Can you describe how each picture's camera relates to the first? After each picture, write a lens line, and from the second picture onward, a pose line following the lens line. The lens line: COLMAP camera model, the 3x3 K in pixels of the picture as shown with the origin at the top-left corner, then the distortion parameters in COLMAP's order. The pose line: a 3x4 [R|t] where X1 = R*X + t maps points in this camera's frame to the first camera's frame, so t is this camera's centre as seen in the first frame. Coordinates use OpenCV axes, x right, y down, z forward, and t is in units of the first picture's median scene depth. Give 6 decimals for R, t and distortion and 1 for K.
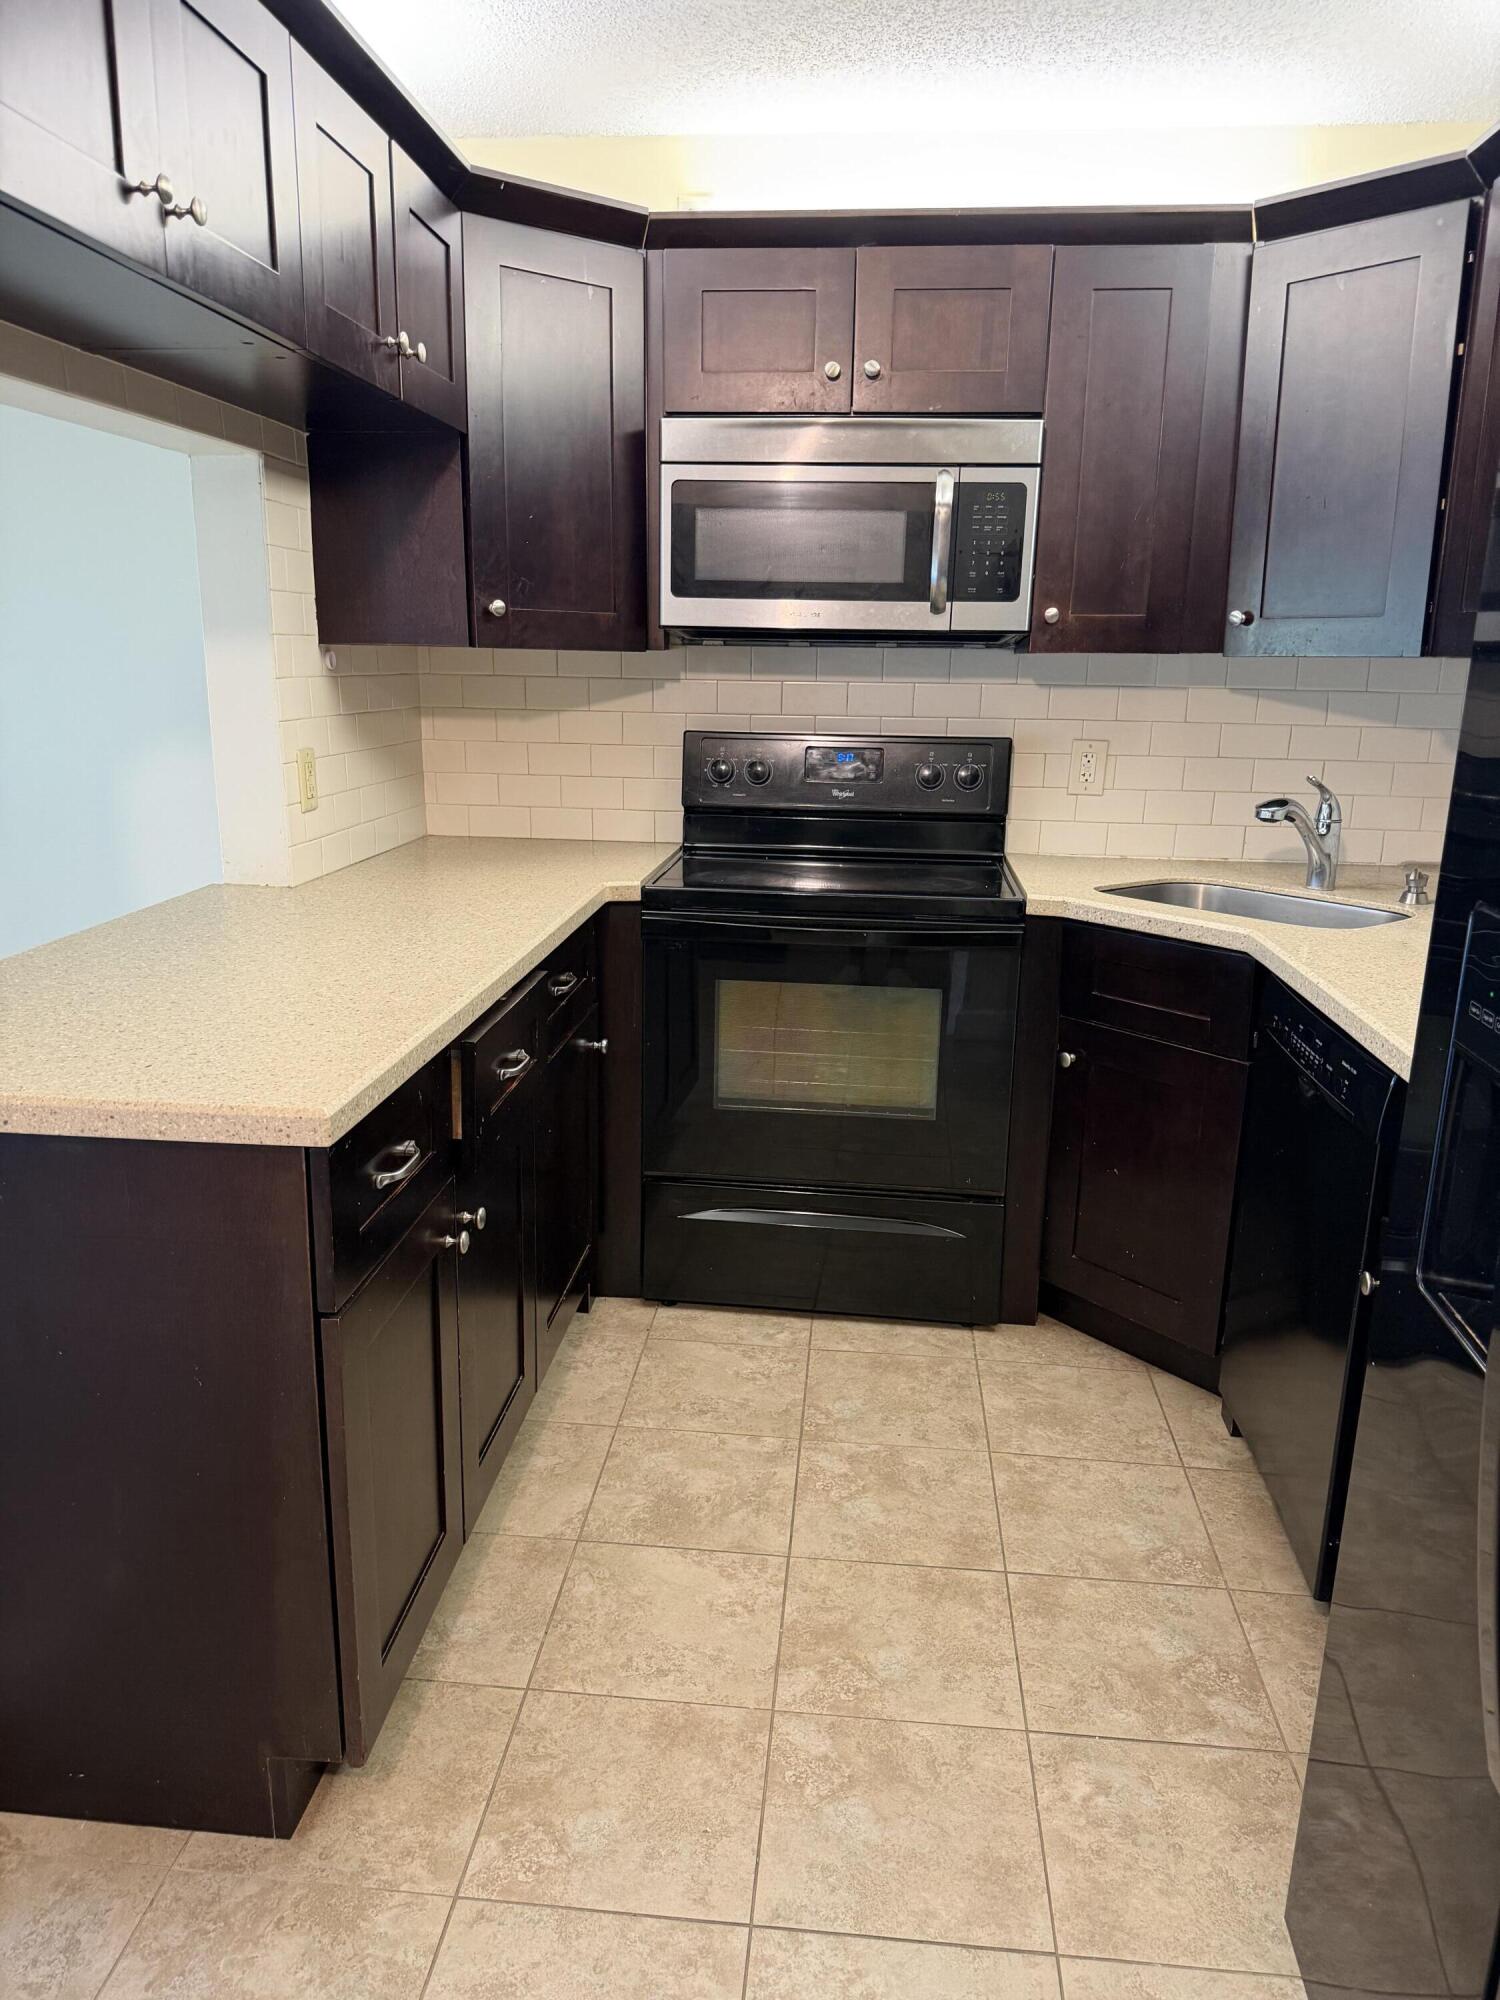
lens RADIAL K [[1427.9, 0, 739.6], [0, 1427.9, 998.6], [0, 0, 1]] dist [0.046558, -0.068548]
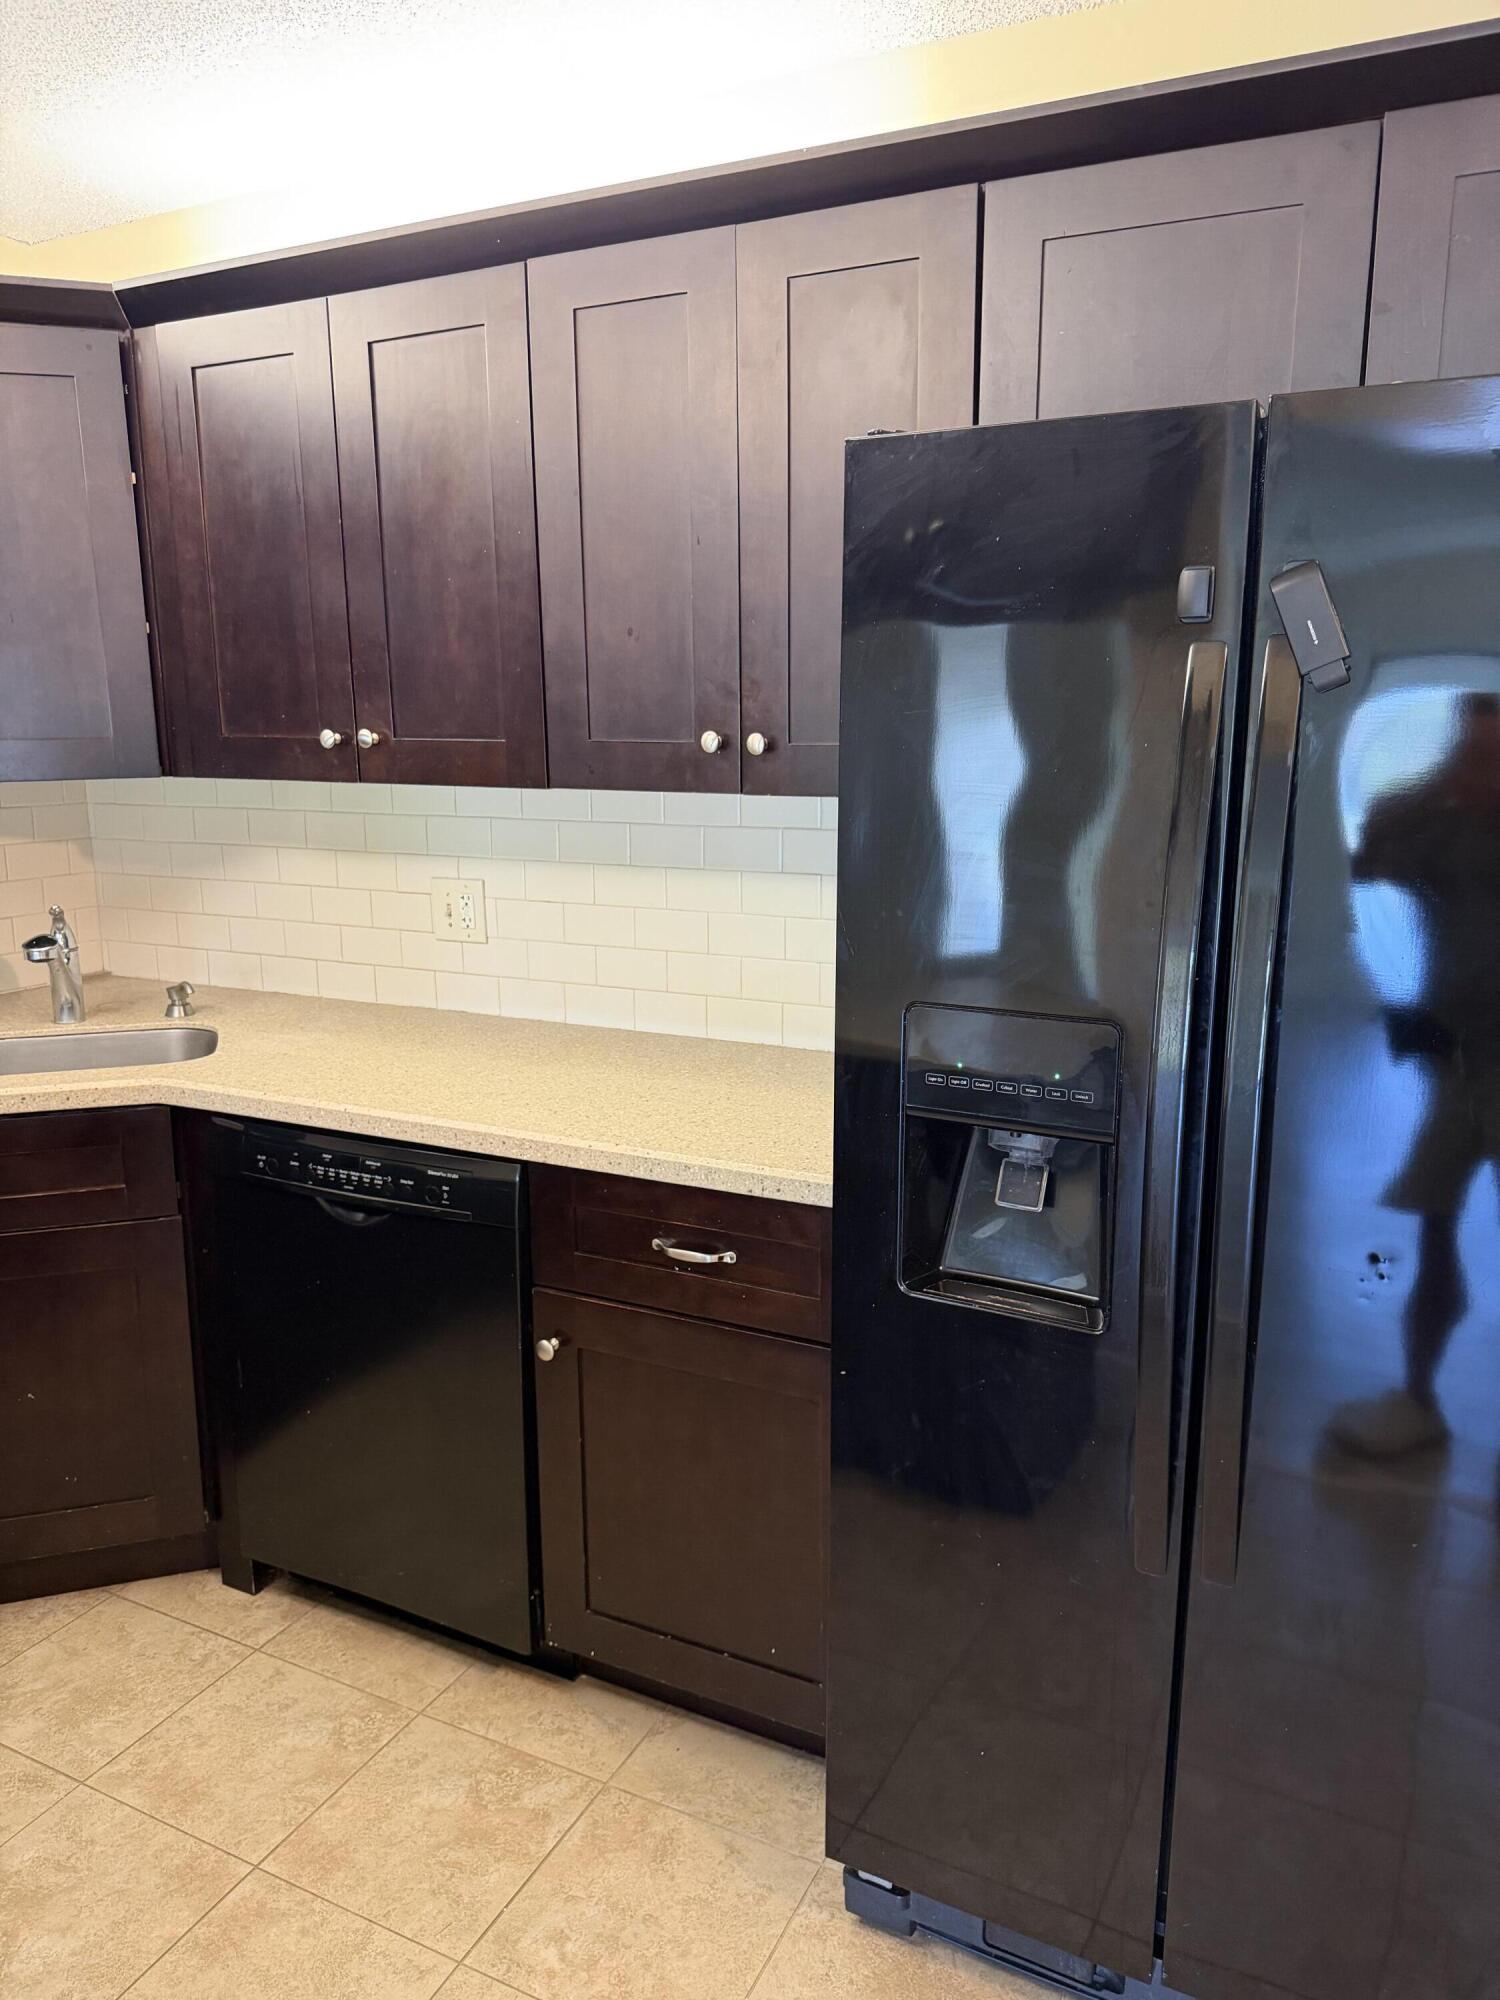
lens RADIAL K [[1427.9, 0, 739.6], [0, 1427.9, 998.6], [0, 0, 1]] dist [0.046558, -0.068548]
pose [[0.349287, -0.197987, 0.915860, -0.342827], [0.227783, 0.966043, 0.121964, -0.121252], [-0.908908, 0.166017, 0.382525, 0.280002]]
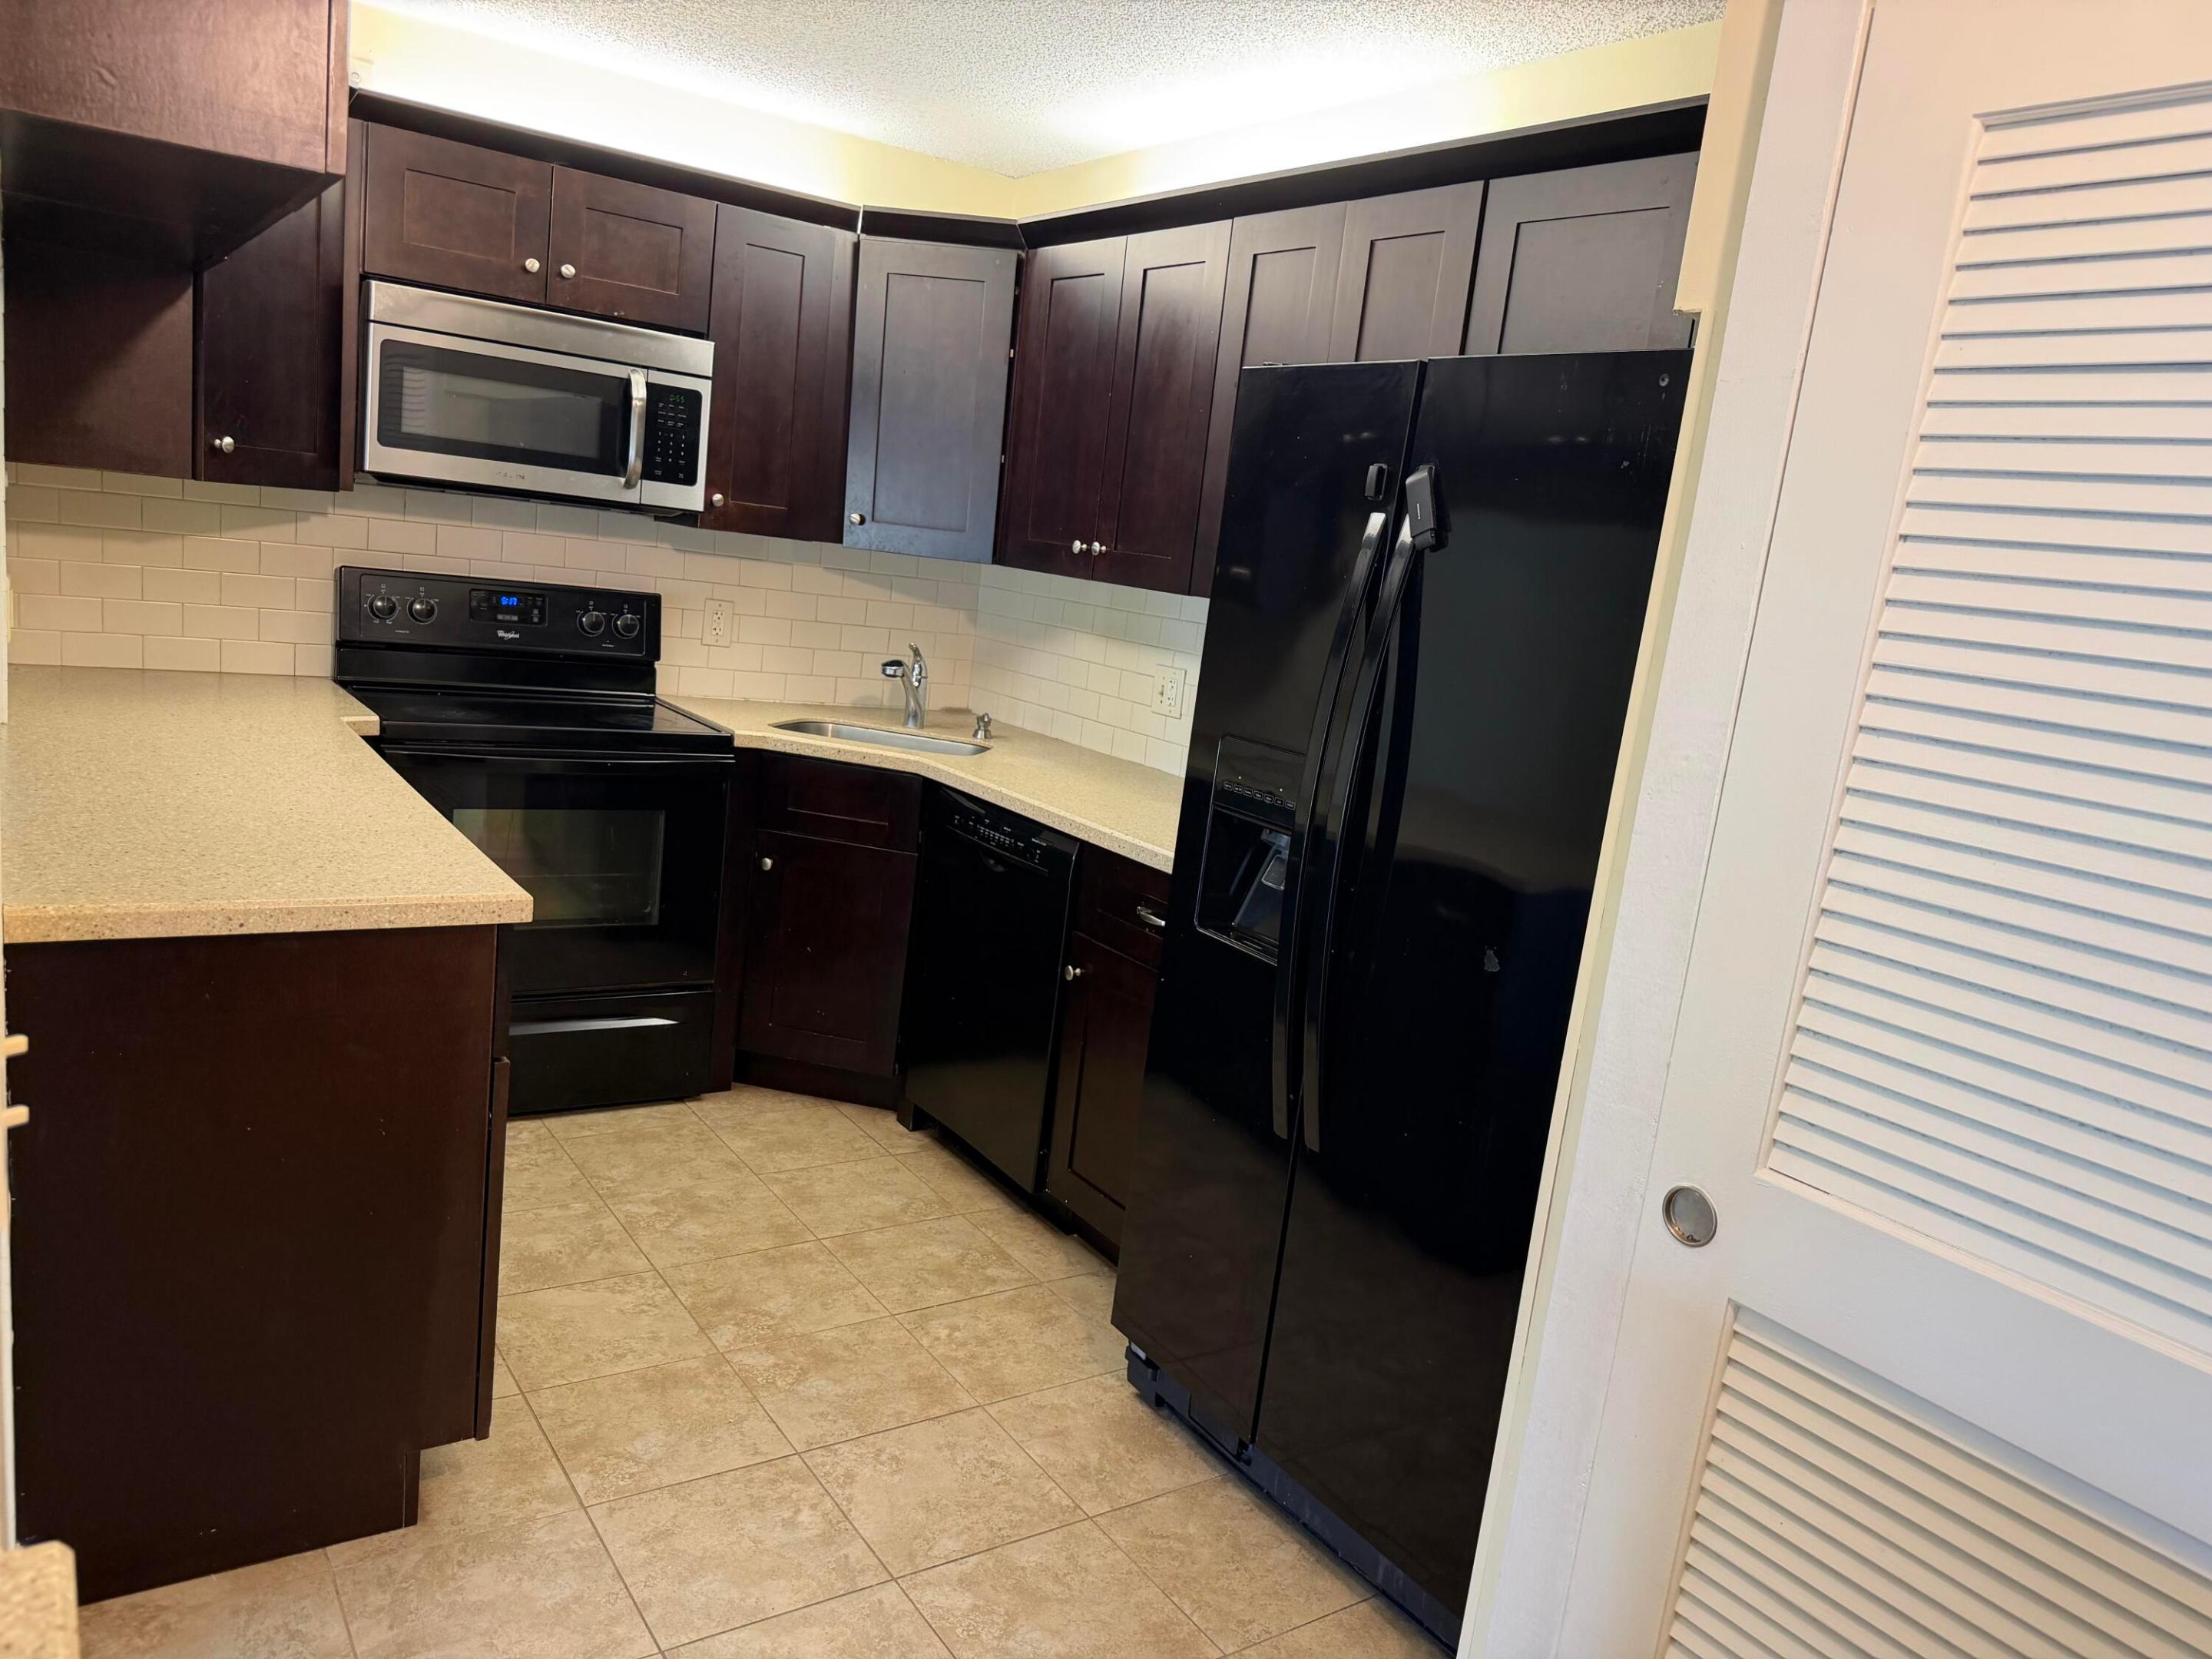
lens RADIAL K [[1579.2, 0, 1112.1], [0, 1579.2, 839.4], [0, 0, 1]] dist [0.046558, -0.068548]
pose [[0.756365, -0.044100, 0.652662, -0.476910], [0.047010, 0.998810, 0.013011, 0.019277], [-0.652459, 0.020841, 0.757538, -0.257896]]
